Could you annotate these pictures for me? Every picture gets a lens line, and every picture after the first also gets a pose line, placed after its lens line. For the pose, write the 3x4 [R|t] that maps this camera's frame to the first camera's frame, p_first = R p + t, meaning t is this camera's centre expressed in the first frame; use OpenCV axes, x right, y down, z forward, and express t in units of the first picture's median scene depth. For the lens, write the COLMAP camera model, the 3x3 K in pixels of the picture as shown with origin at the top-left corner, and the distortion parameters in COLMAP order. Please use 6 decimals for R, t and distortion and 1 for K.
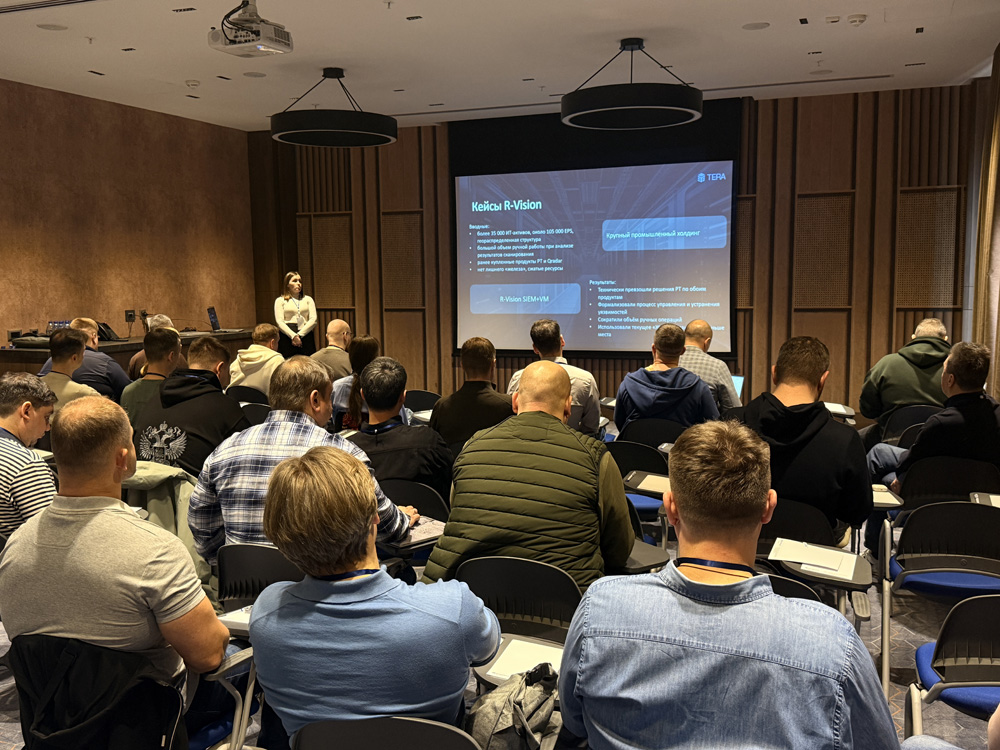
lens RADIAL K [[1520.4, 0, 500.0], [0, 1520.4, 375.0], [0, 0, 1]] dist [0.641263, -3.477335]
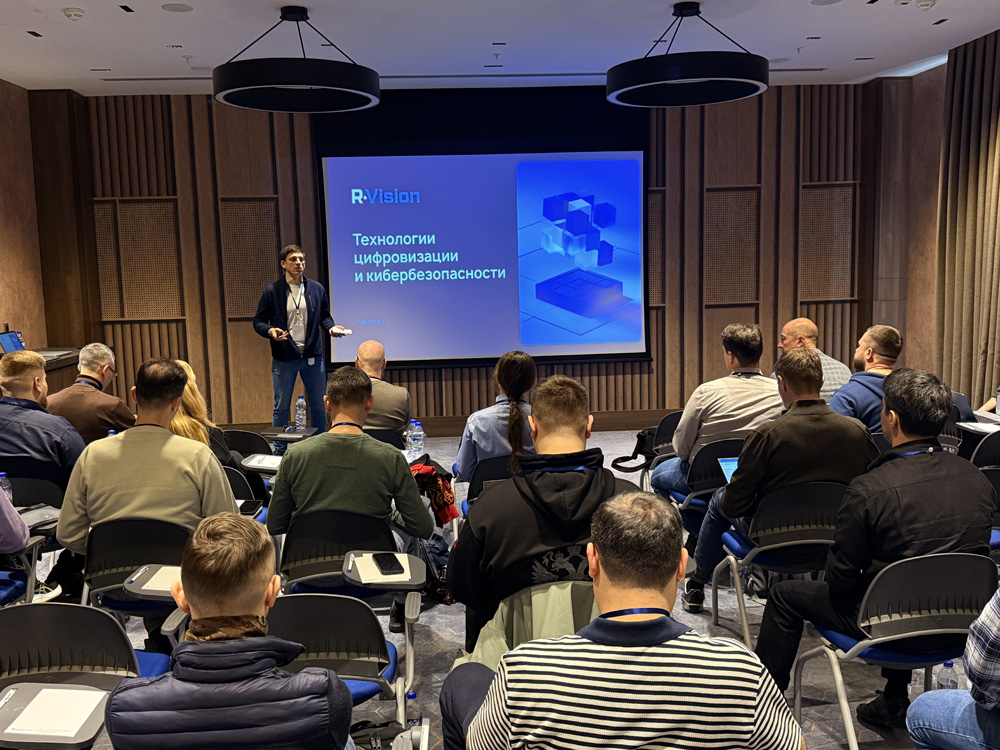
lens RADIAL K [[1520.4, 0, 500.0], [0, 1520.4, 375.0], [0, 0, 1]] dist [0.641263, -3.477335]
pose [[0.812641, -0.049475, 0.580661, -0.482429], [0.055060, 0.998451, 0.008014, -0.013651], [-0.580158, 0.025459, 0.814106, 0.285569]]
